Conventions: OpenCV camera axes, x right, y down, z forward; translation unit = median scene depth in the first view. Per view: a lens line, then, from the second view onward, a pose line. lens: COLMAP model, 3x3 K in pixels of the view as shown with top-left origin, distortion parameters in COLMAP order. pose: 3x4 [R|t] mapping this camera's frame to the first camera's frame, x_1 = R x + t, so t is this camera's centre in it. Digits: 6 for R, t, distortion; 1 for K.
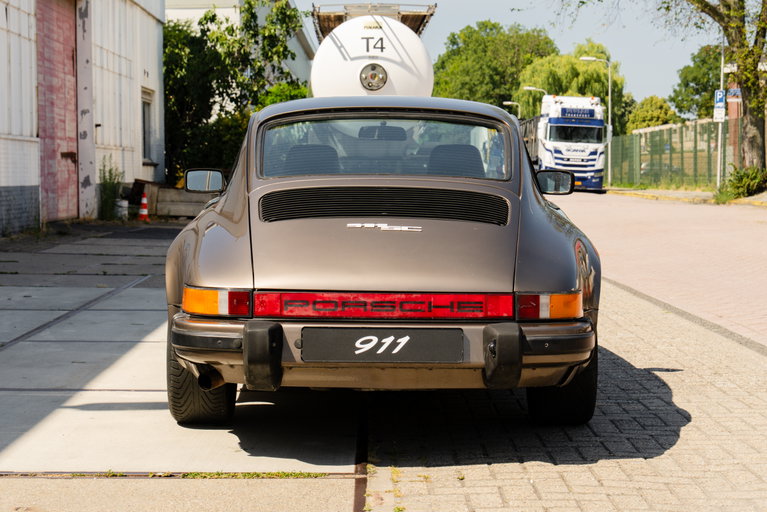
lens RADIAL K [[1654.4, 0, 383.5], [0, 1654.4, 200.3], [0, 0, 1]] dist [-0.002115, -0.112682]
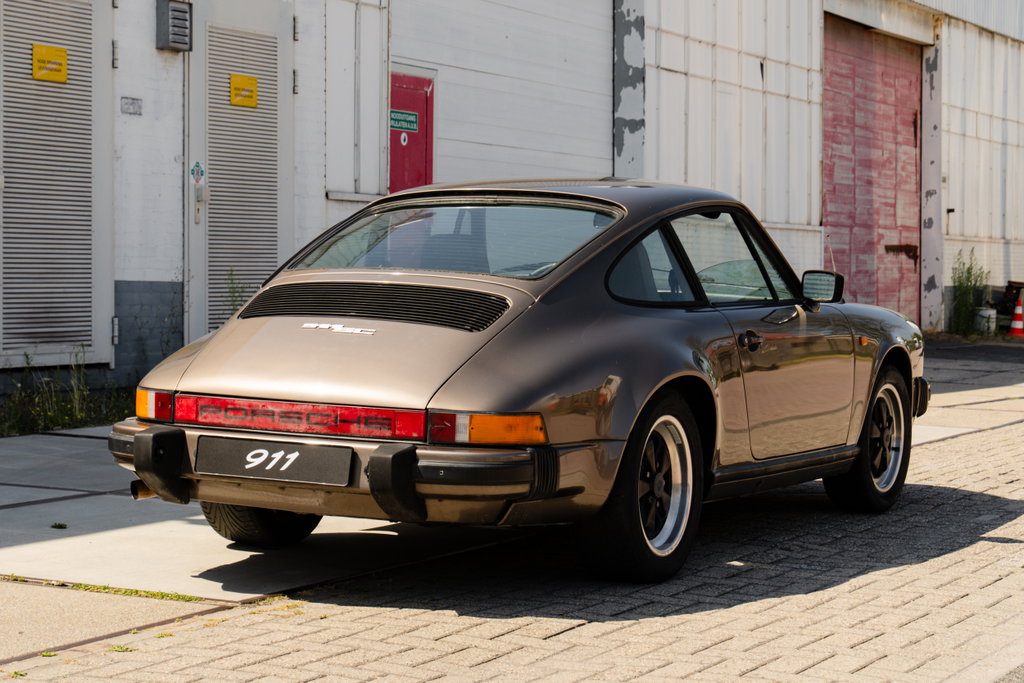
lens RADIAL K [[2208.7, 0, 512.0], [0, 2208.7, 267.2], [0, 0, 1]] dist [-0.002115, -0.112682]
pose [[0.874357, 0.018172, -0.484942, 0.182397], [-0.027513, 0.999548, -0.012151, -0.001287], [0.484502, 0.023966, 0.874462, 0.007558]]
